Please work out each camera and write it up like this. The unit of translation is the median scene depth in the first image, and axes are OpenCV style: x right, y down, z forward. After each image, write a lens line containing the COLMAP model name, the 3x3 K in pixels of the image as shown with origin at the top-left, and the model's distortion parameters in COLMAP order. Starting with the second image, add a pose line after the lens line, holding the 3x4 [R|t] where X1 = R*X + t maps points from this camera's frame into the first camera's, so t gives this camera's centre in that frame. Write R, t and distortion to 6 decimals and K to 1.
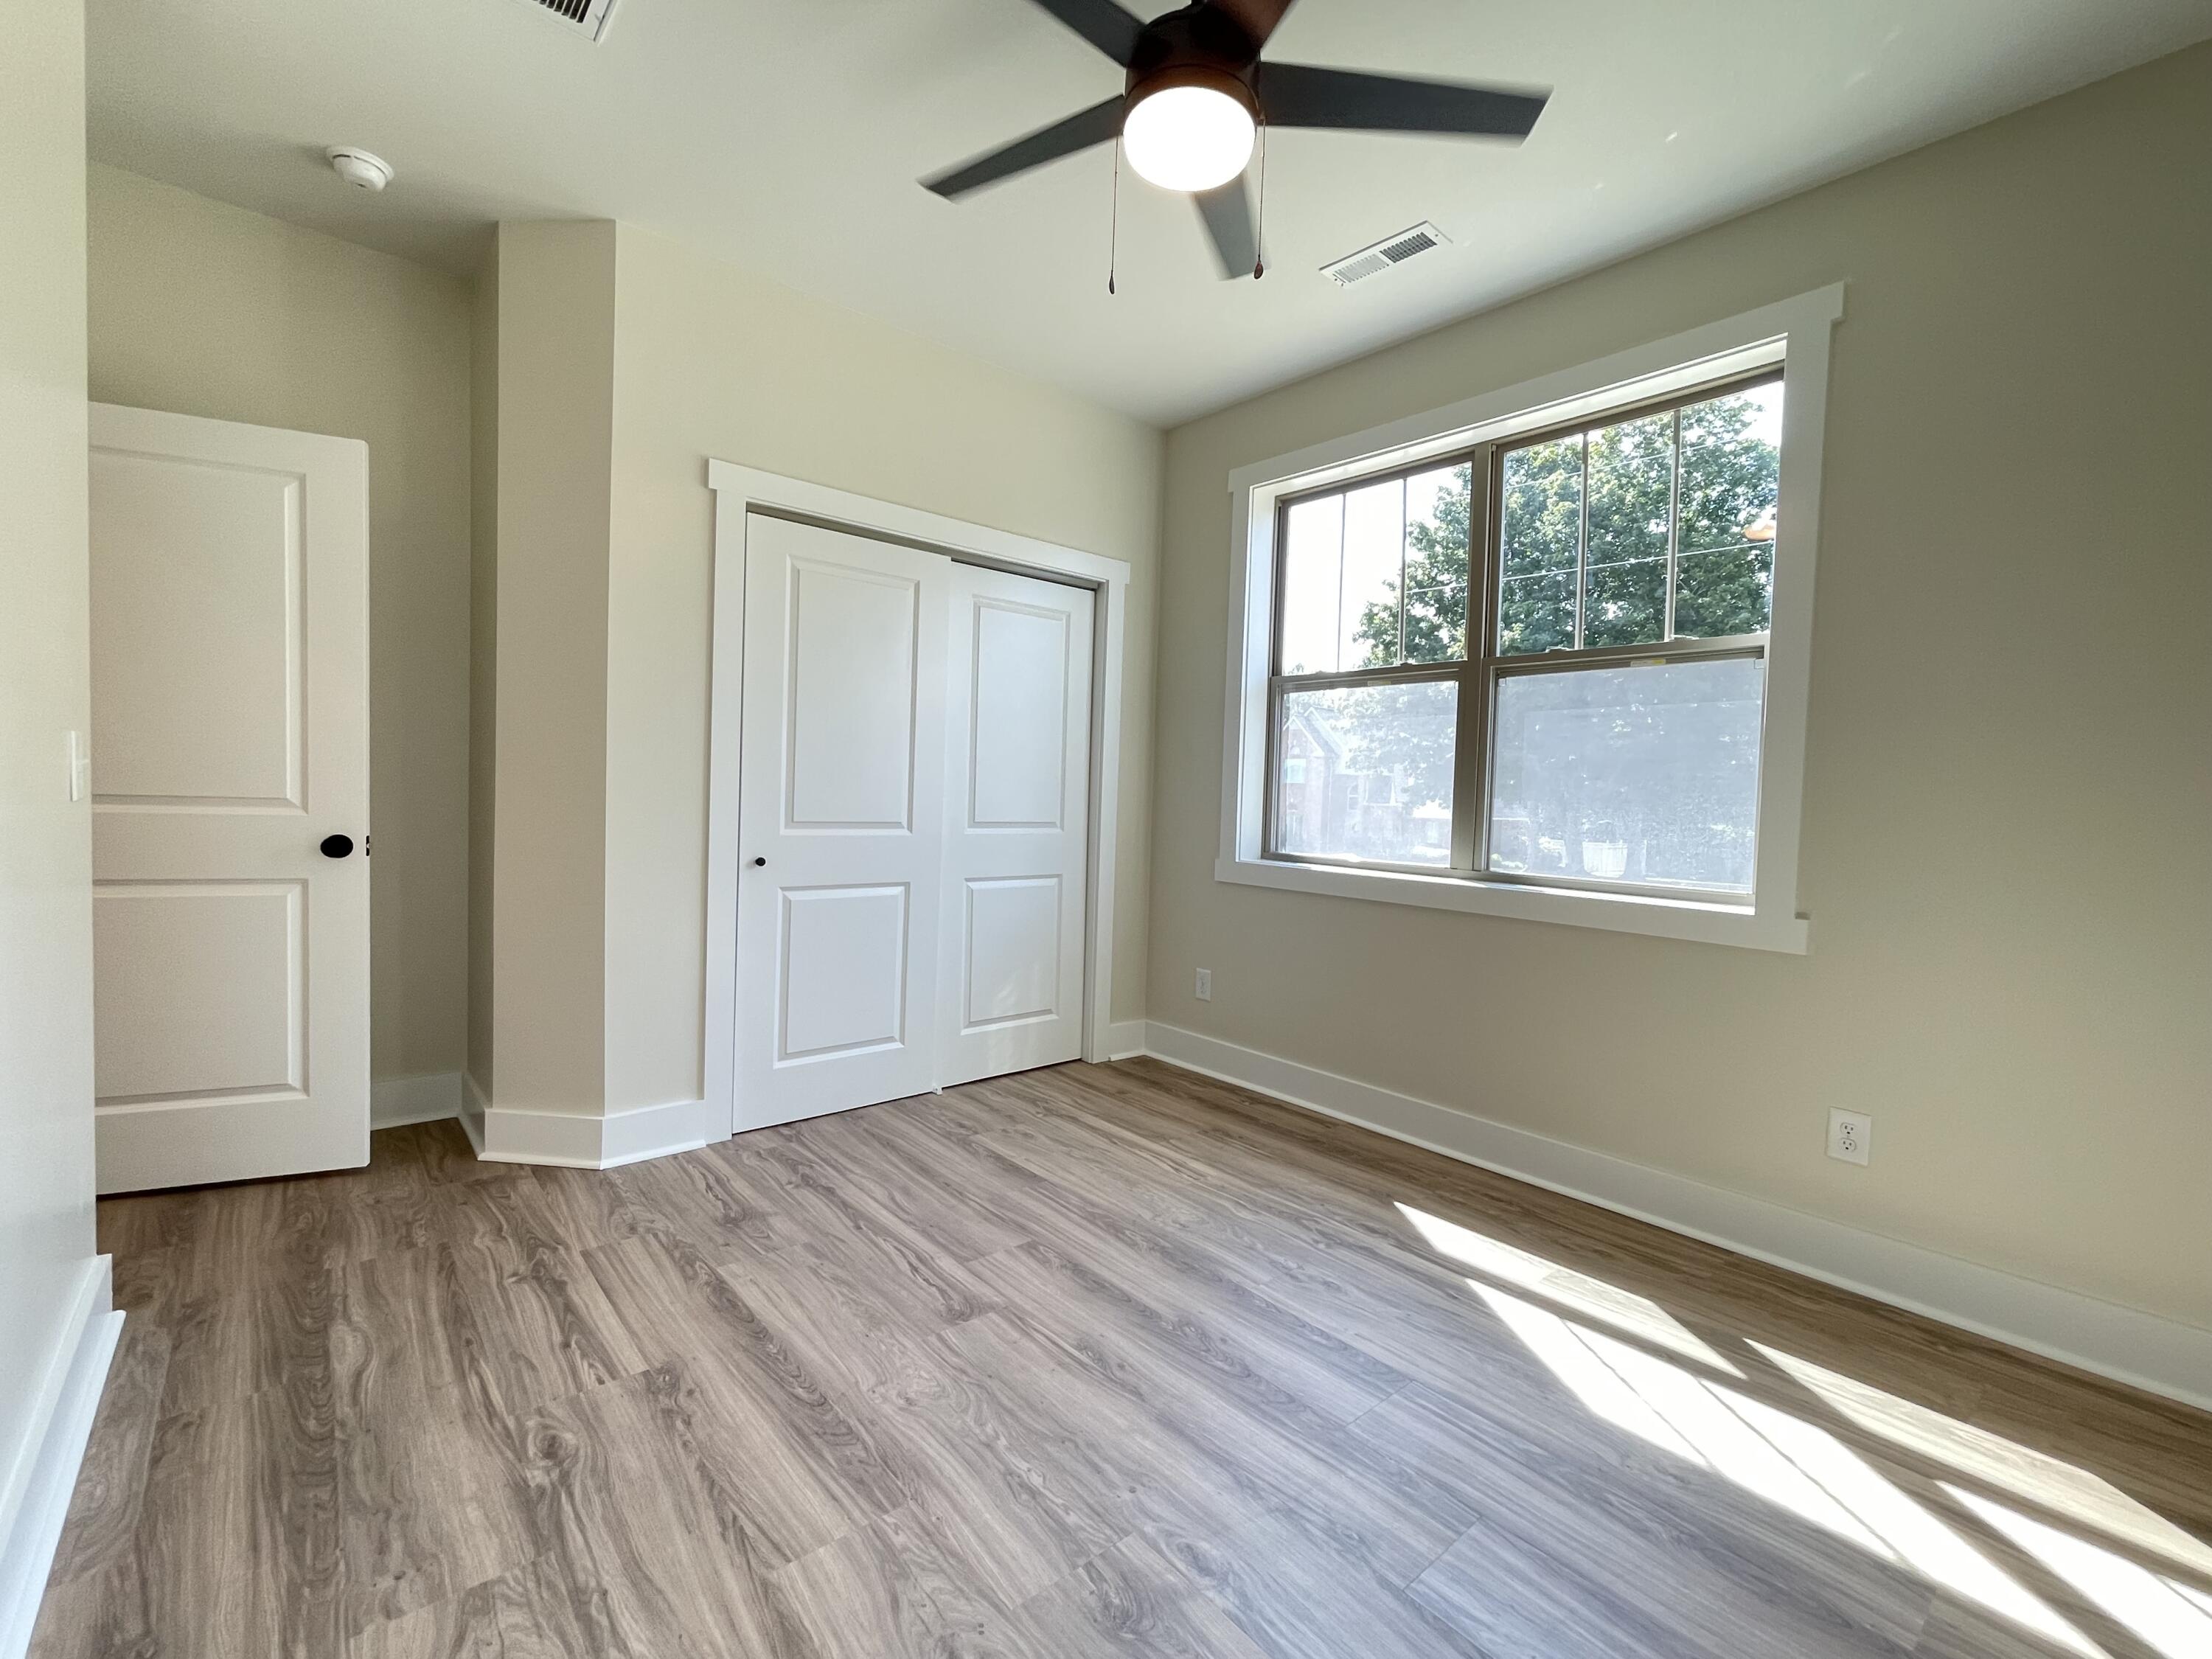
lens RADIAL K [[965.3, 0, 1096.1], [0, 965.3, 831.2], [0, 0, 1]] dist [-0.001300, 0.001720]
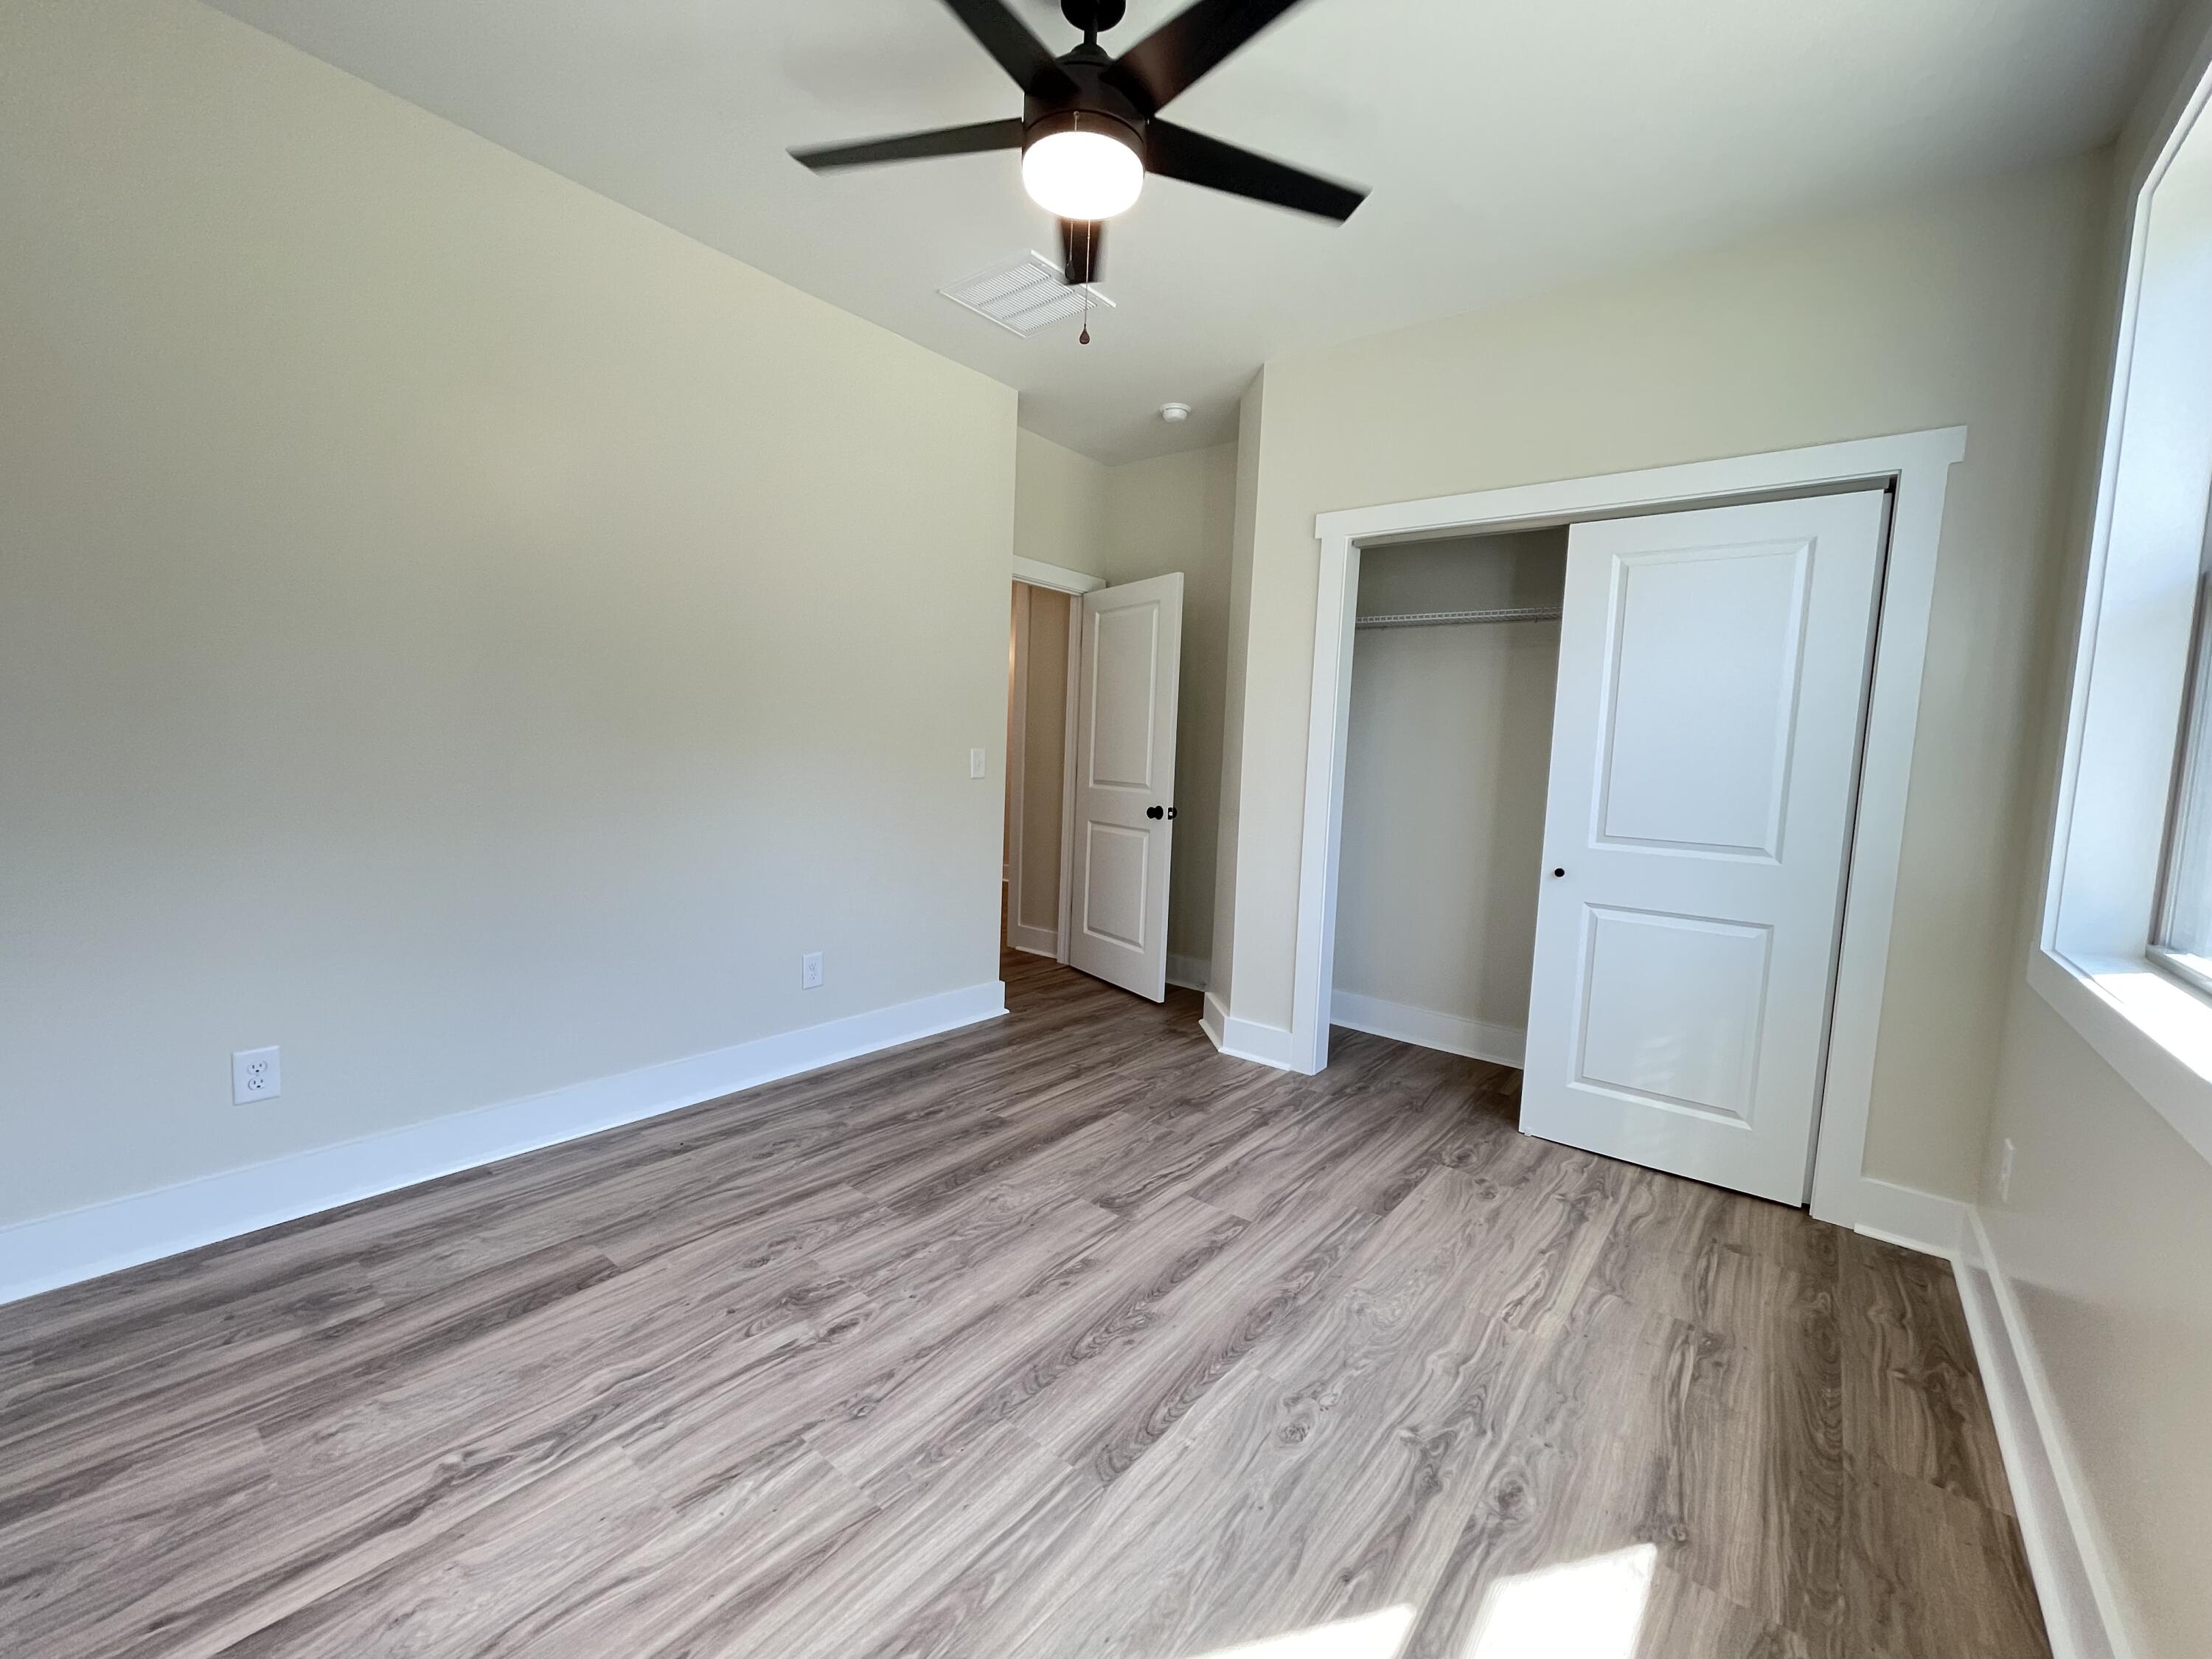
lens RADIAL K [[903.4, 0, 1092.0], [0, 903.4, 828.6], [0, 0, 1]] dist [0.003840, 0.001192]
pose [[0.179449, 0.063144, -0.981739, 0.723656], [-0.078101, 0.995703, 0.049766, -0.024668], [0.980662, 0.067744, 0.183609, 0.552323]]
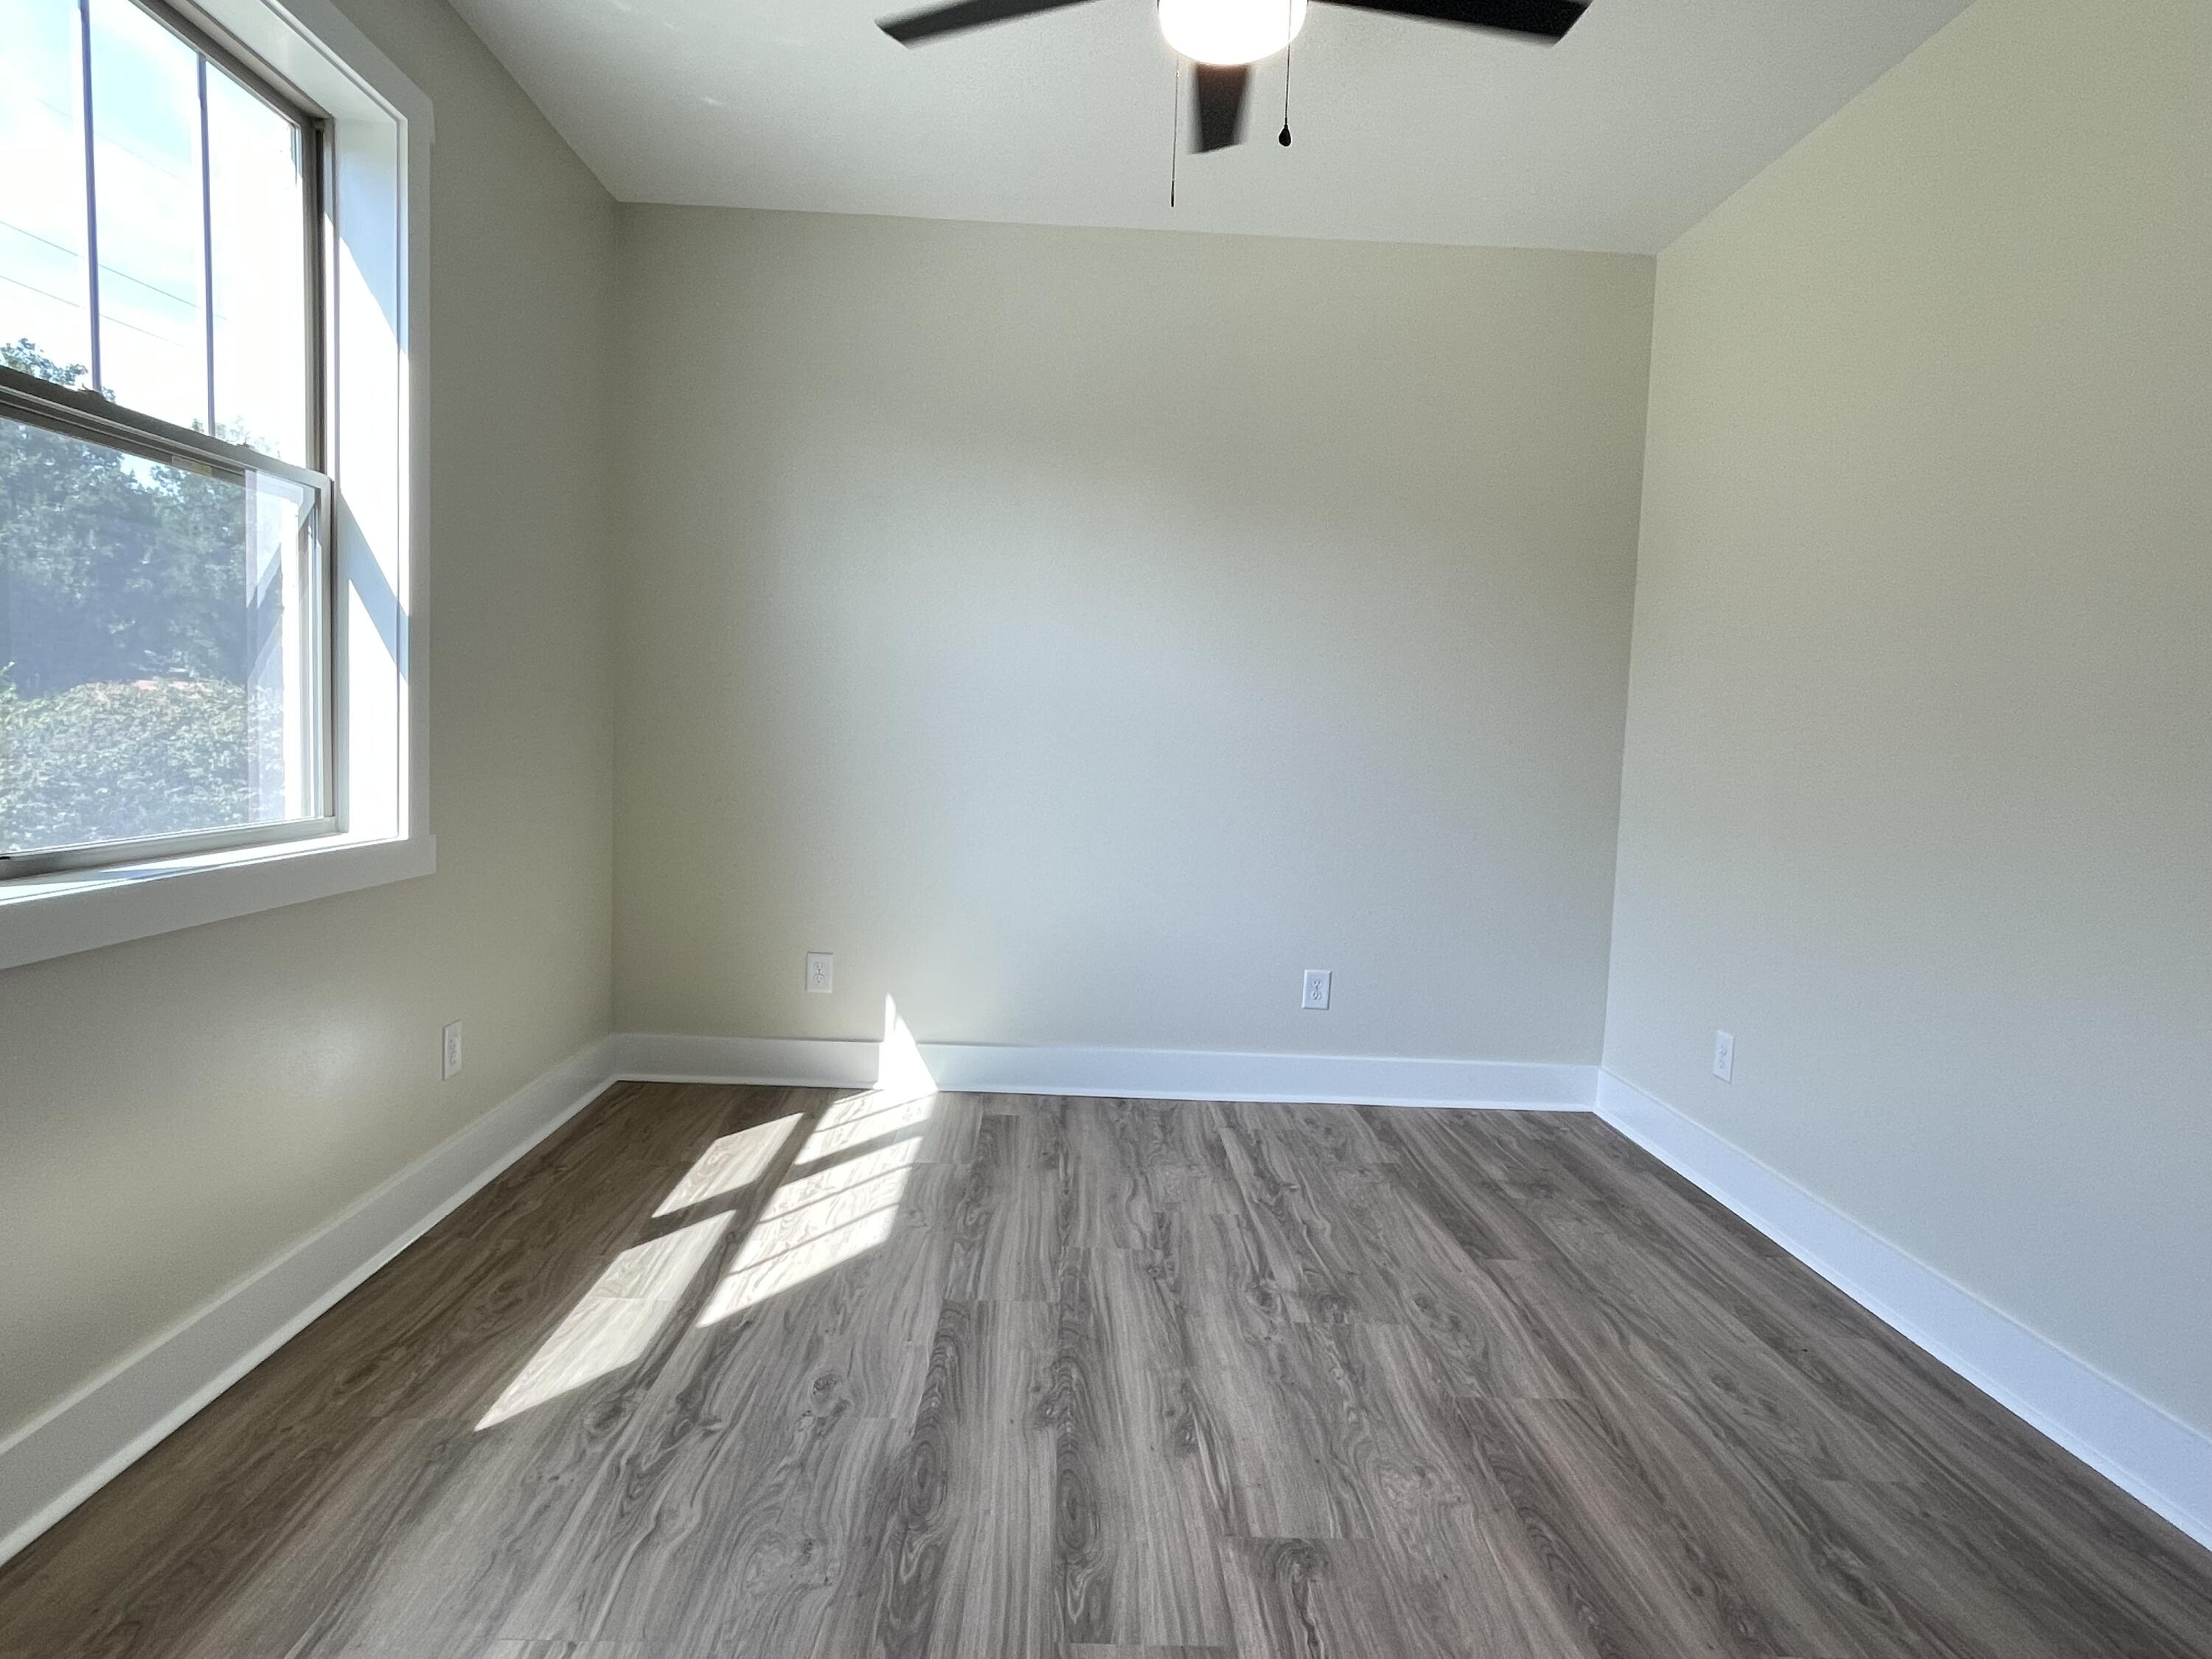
lens RADIAL K [[1209.8, 0, 1095.9], [0, 1209.8, 827.3], [0, 0, 1]] dist [-0.005755, 0.002125]
pose [[-0.776808, -0.110850, 0.619905, -0.368464], [-0.036606, 0.990669, 0.131278, -0.070905], [-0.628673, 0.079285, -0.773618, 1.269159]]
